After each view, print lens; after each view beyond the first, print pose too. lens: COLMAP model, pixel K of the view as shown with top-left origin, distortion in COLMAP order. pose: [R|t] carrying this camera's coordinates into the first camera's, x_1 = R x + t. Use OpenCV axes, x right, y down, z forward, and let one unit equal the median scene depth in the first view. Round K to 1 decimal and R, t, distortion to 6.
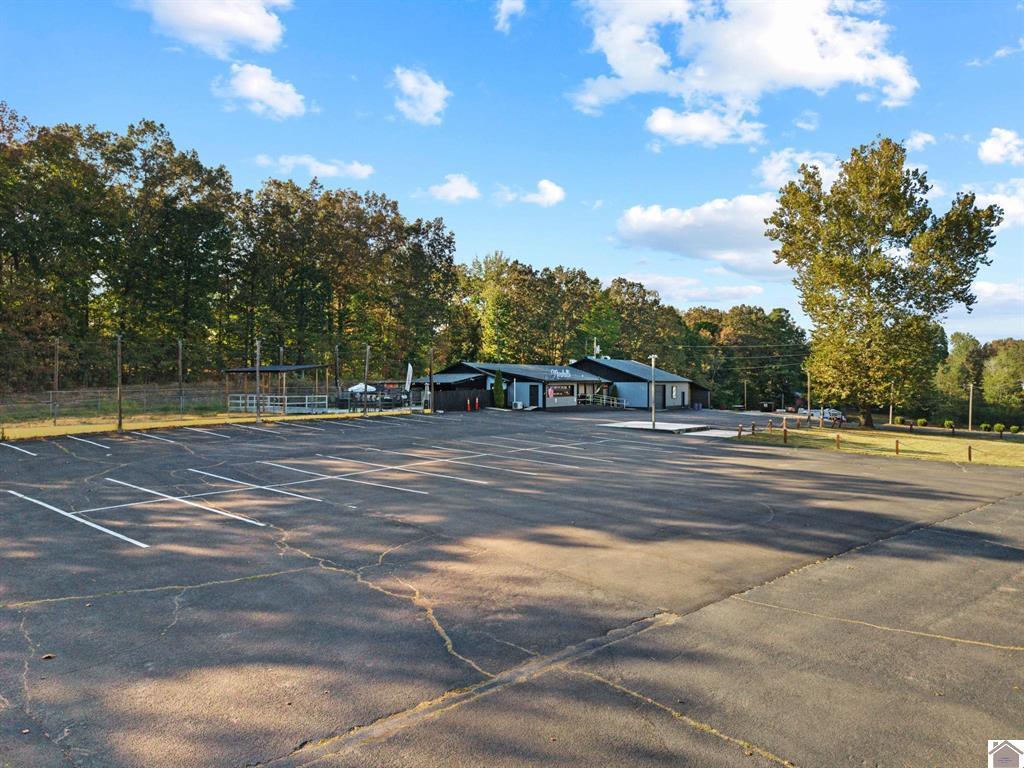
lens RADIAL K [[927.6, 0, 512.0], [0, 927.6, 384.0], [0, 0, 1]] dist [-0.012937, -0.007771]
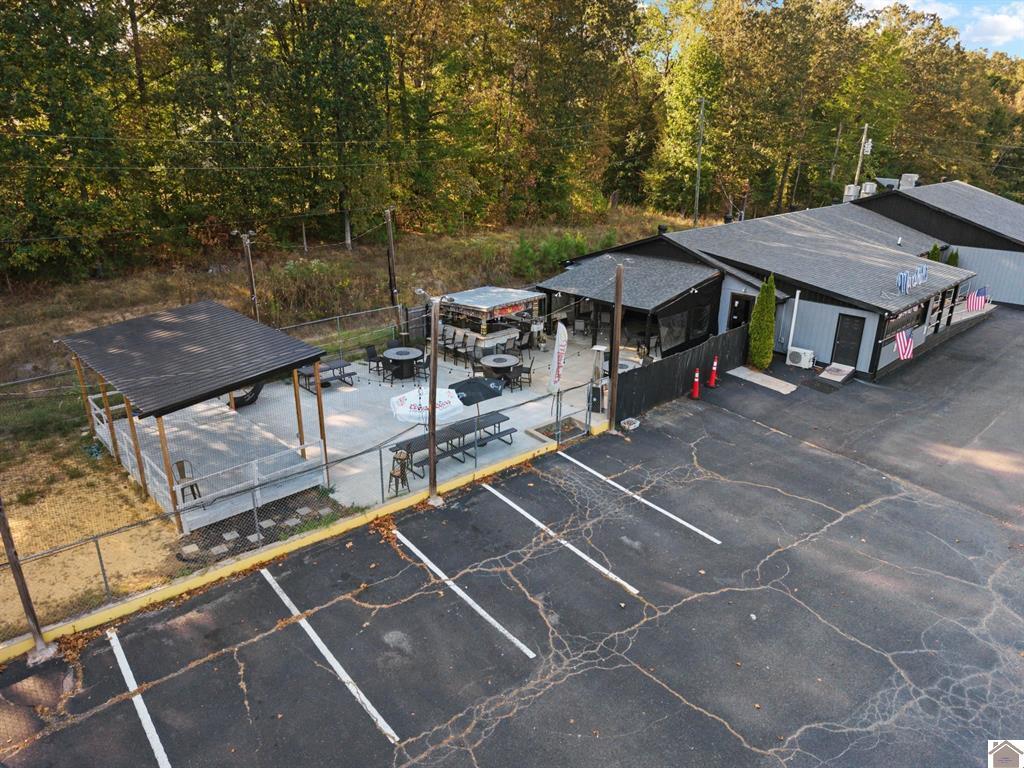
lens RADIAL K [[721.8, 0, 485.7], [0, 721.8, 385.4], [0, 0, 1]] dist [0.004936, -0.002452]
pose [[0.986067, 0.060938, -0.154782, -0.067111], [0.000136, 0.930188, 0.367083, -0.069264], [0.166346, -0.361990, 0.917220, 0.535289]]
